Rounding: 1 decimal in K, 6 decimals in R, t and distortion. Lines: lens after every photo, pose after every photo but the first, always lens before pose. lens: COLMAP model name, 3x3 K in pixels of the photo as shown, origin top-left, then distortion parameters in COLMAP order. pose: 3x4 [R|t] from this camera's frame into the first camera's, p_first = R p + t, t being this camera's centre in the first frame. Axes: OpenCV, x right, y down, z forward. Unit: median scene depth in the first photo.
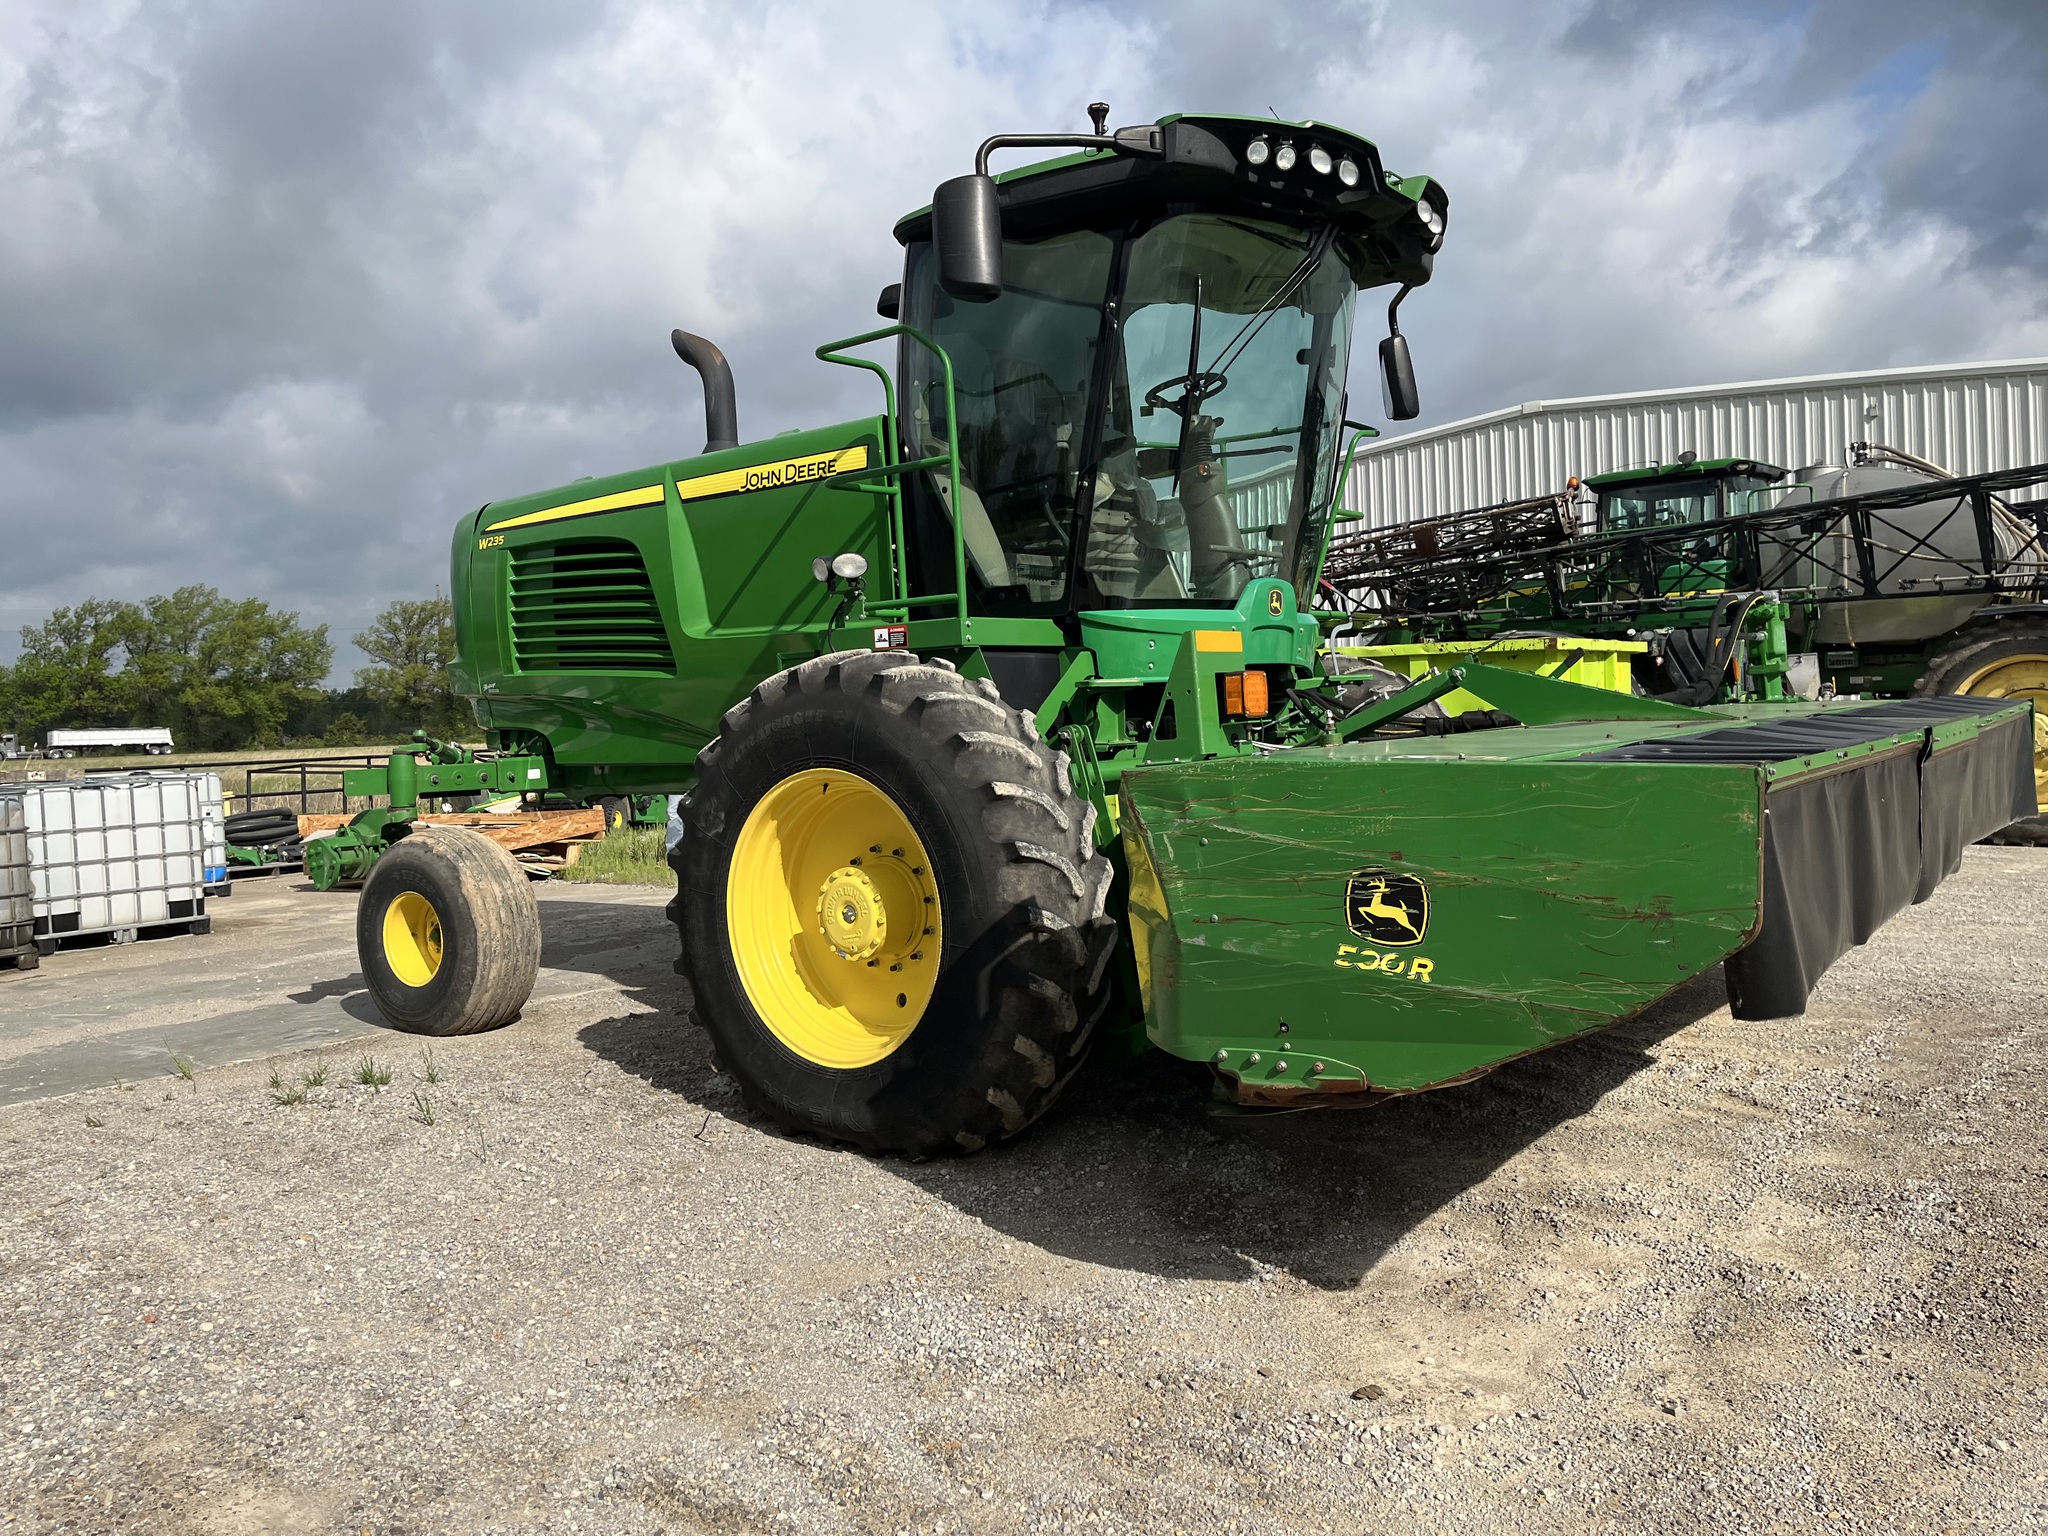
lens RADIAL K [[1572.1, 0, 1024.4], [0, 1572.1, 717.2], [0, 0, 1]] dist [0.081125, -0.117552]
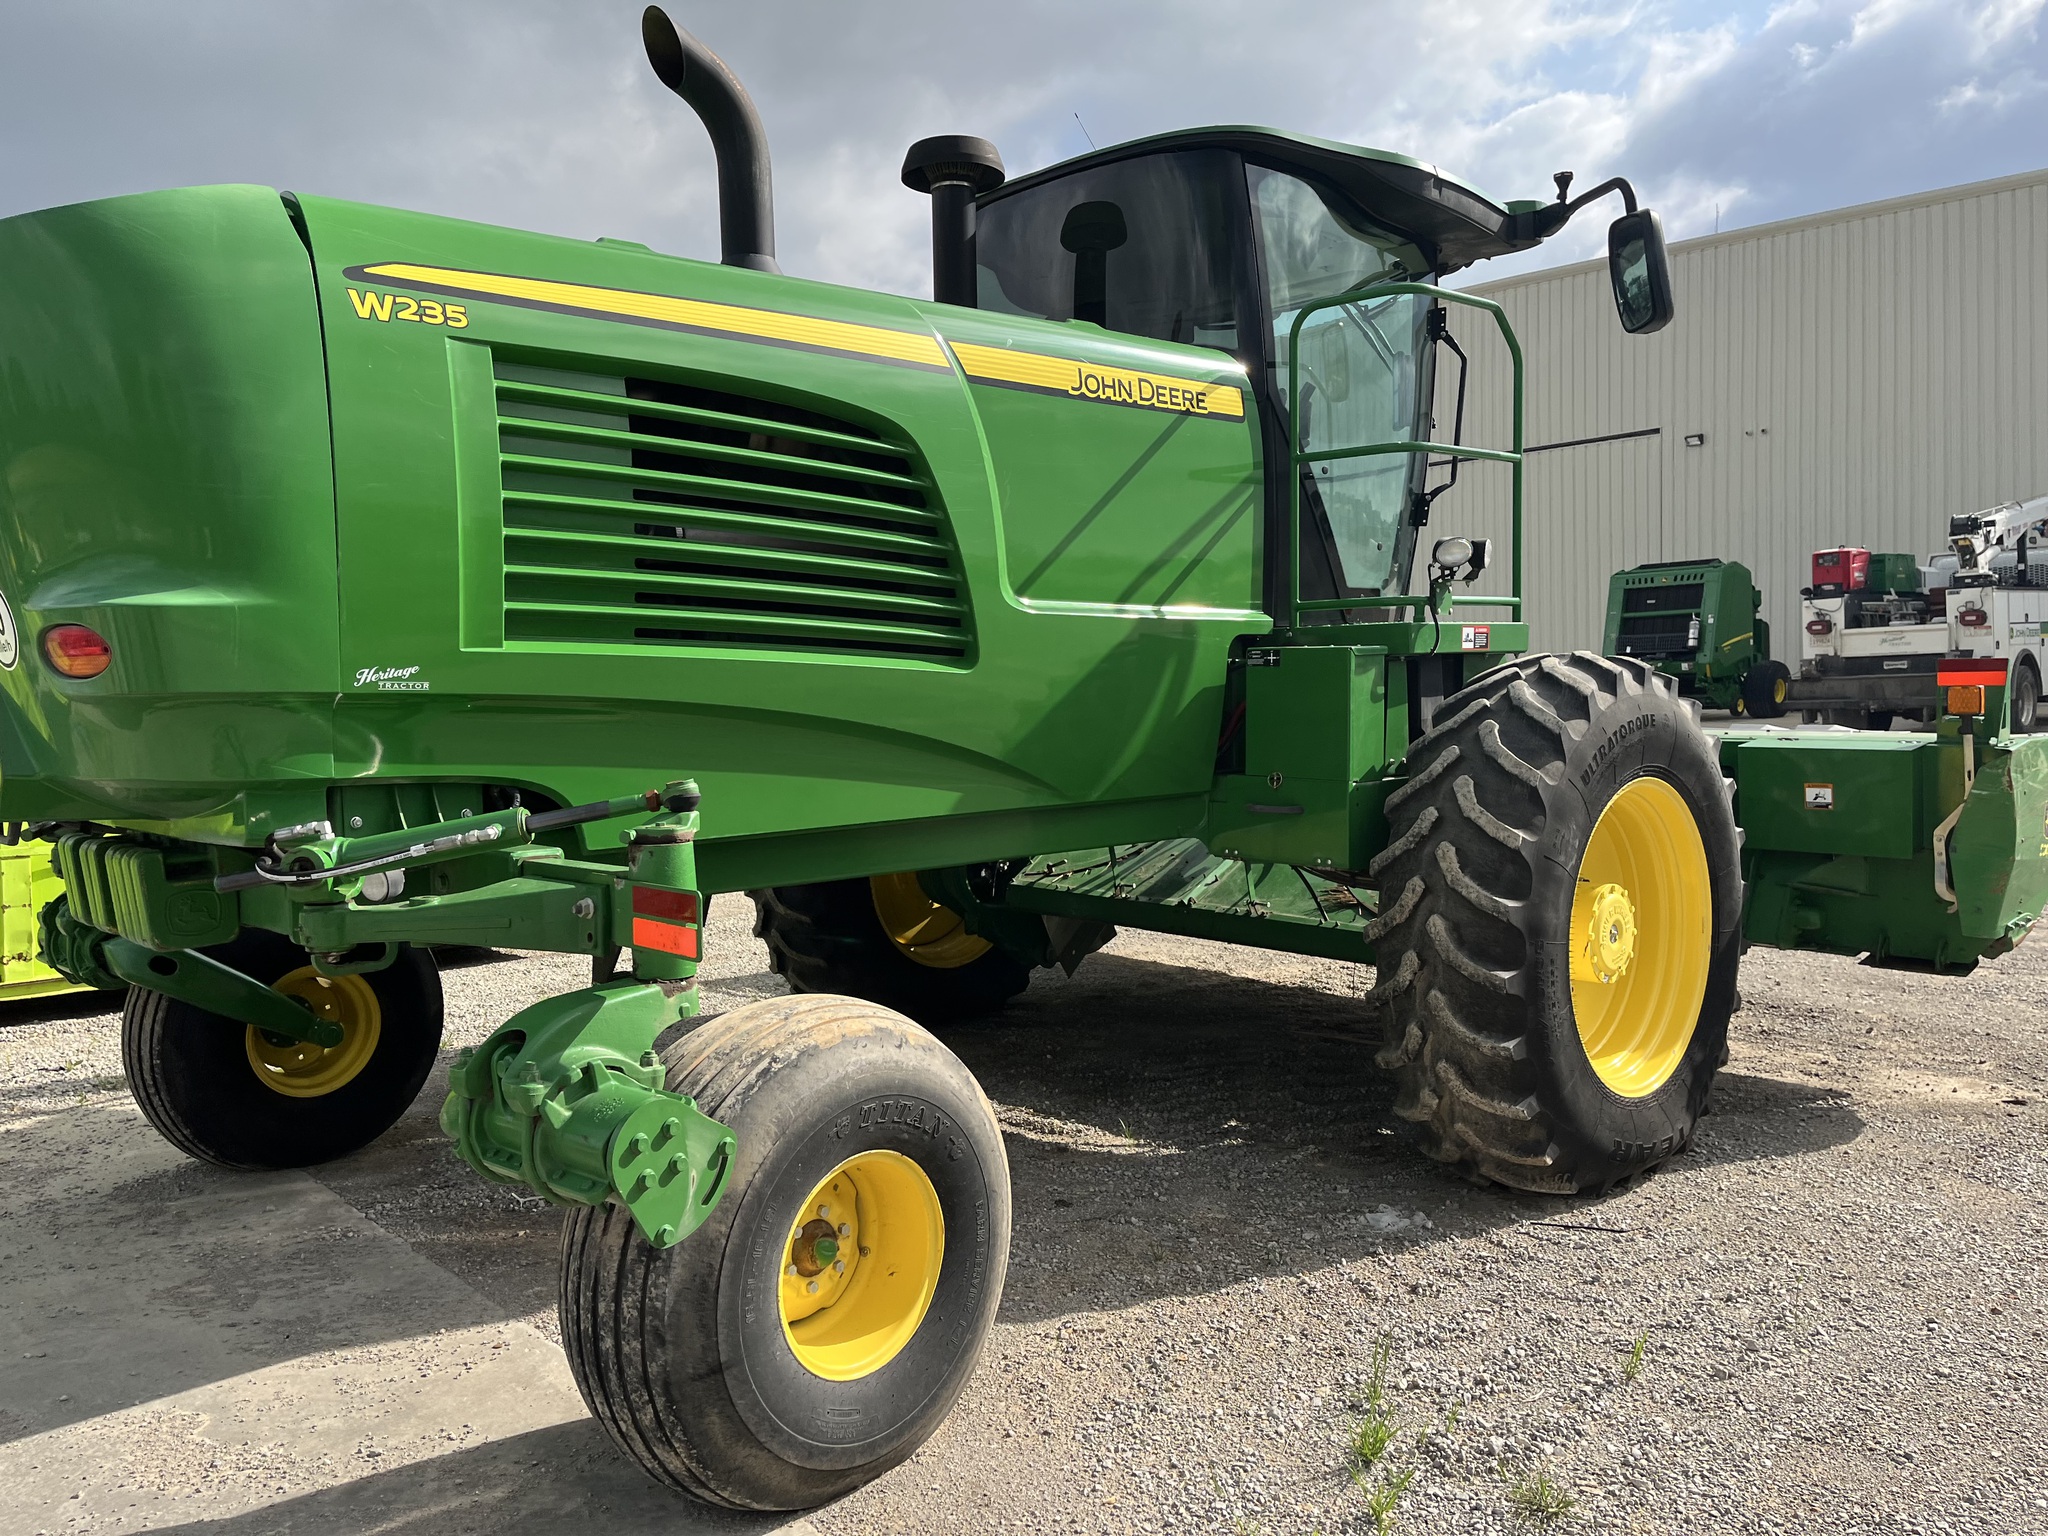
lens RADIAL K [[1534.8, 0, 1025.4], [0, 1534.8, 735.9], [0, 0, 1]] dist [0.079681, -0.119799]
pose [[0.137033, -0.001544, 0.990565, -1.072206], [0.024100, 0.999708, -0.001776, 0.001081], [-0.990273, 0.024116, 0.137030, 1.219889]]
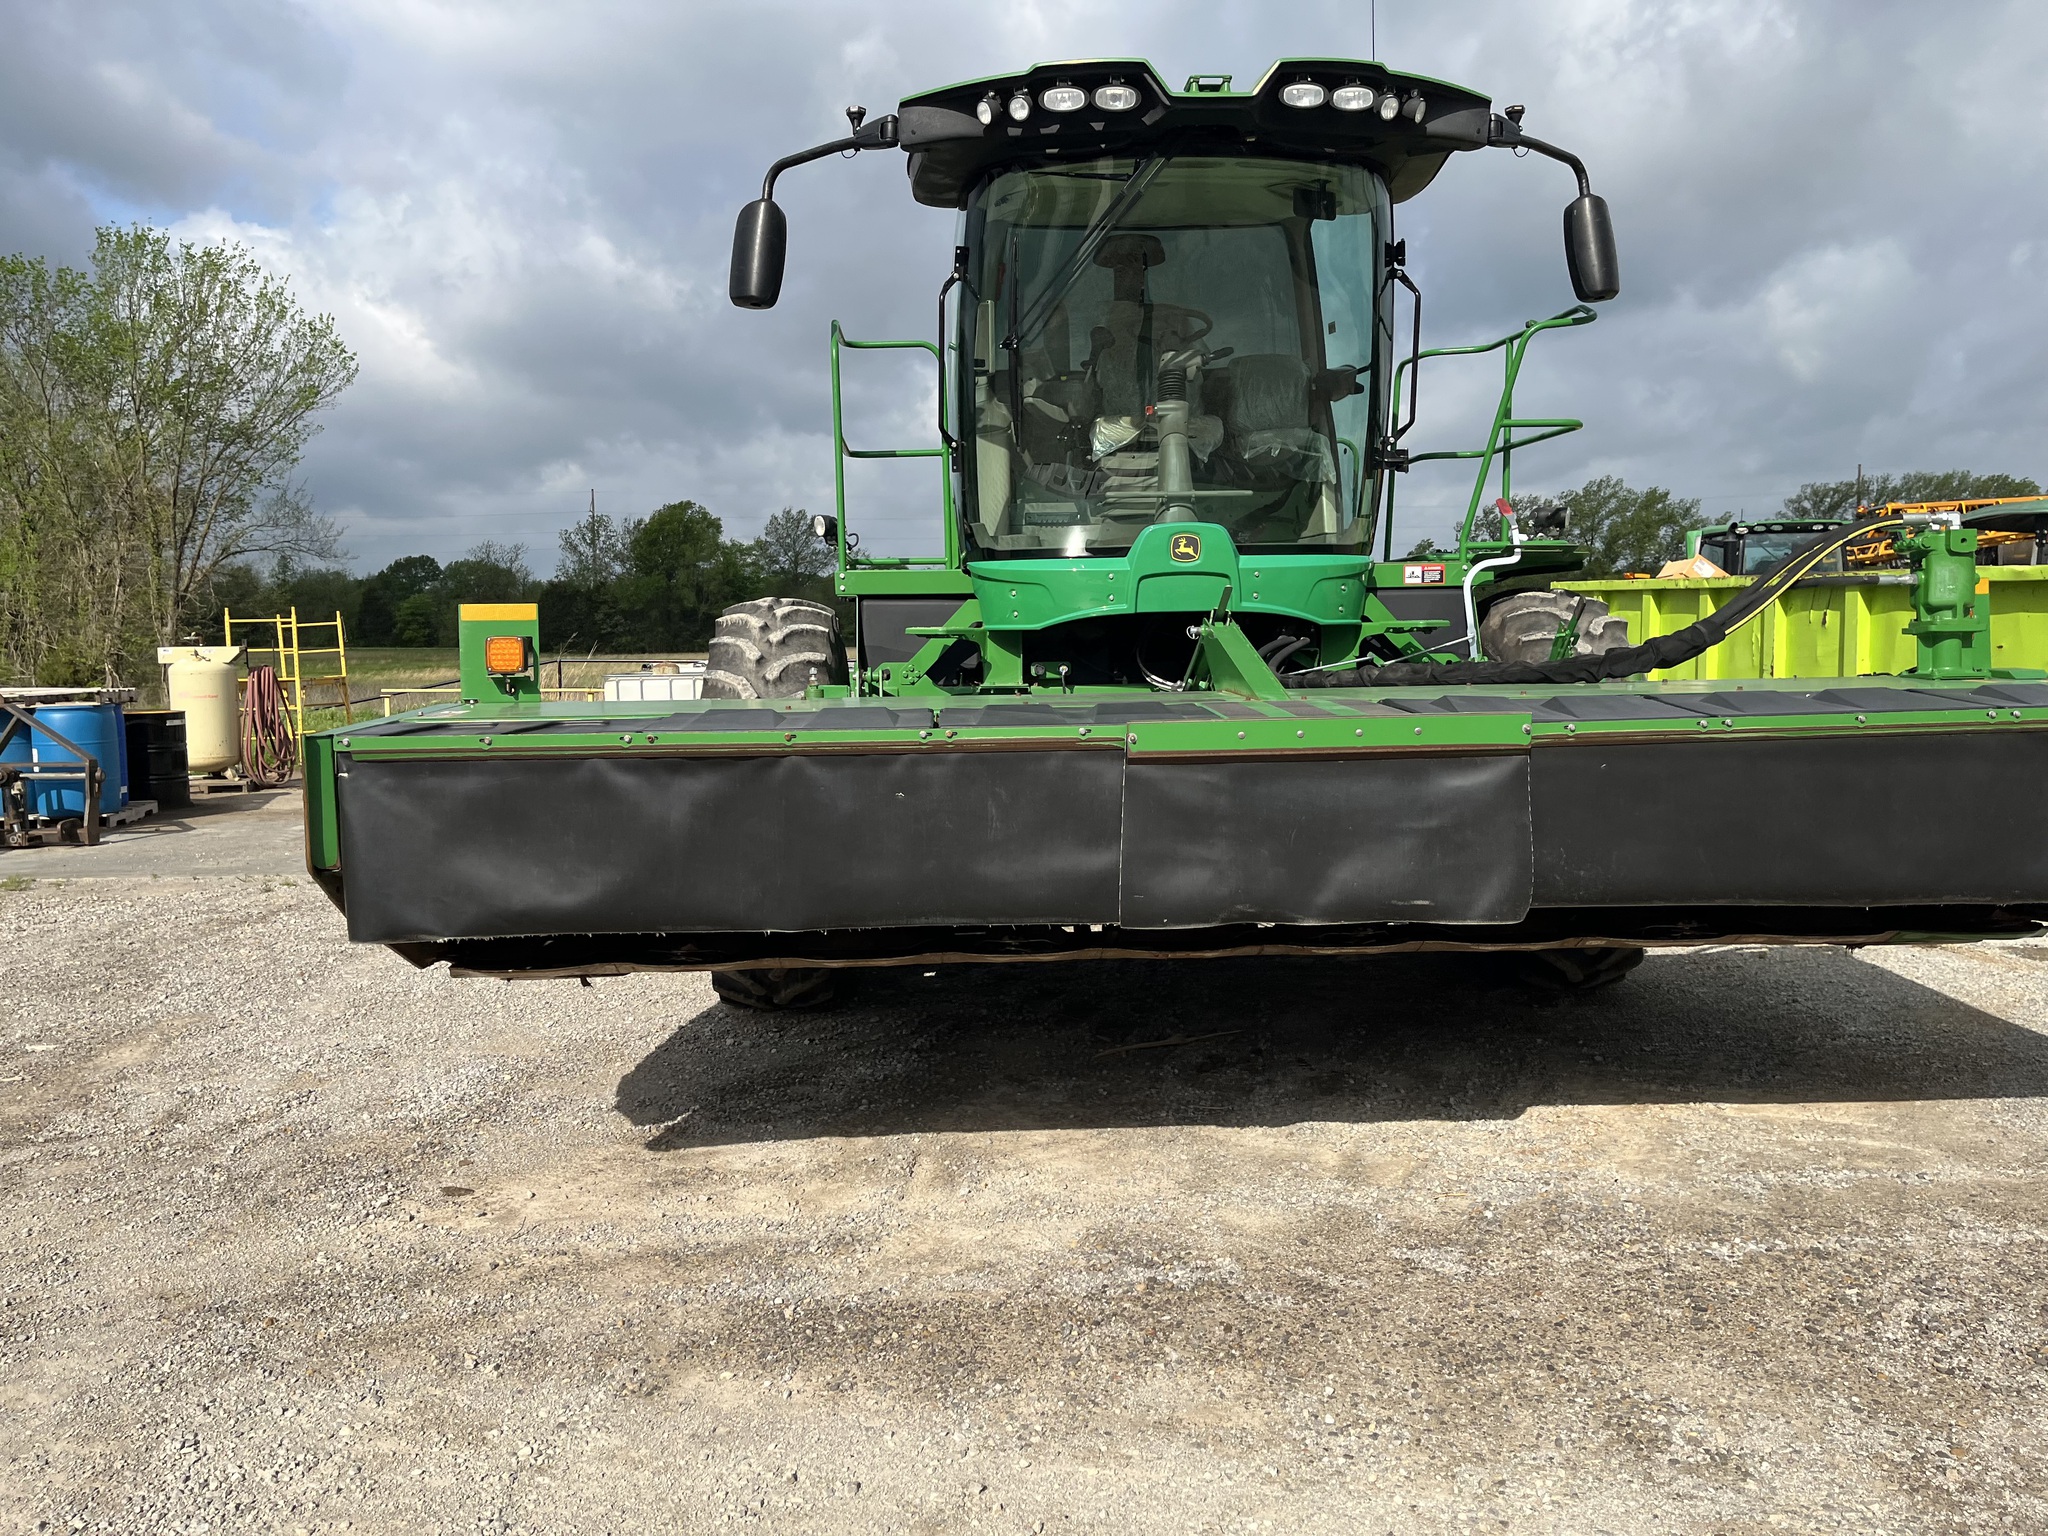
lens RADIAL K [[1617.1, 0, 1018.5], [0, 1617.1, 742.3], [0, 0, 1]] dist [0.010312, 0.001677]
pose [[0.638598, 0.082014, -0.765158, 1.007777], [-0.015740, 0.995489, 0.093565, -0.053508], [0.769380, -0.047707, 0.637008, 0.345226]]
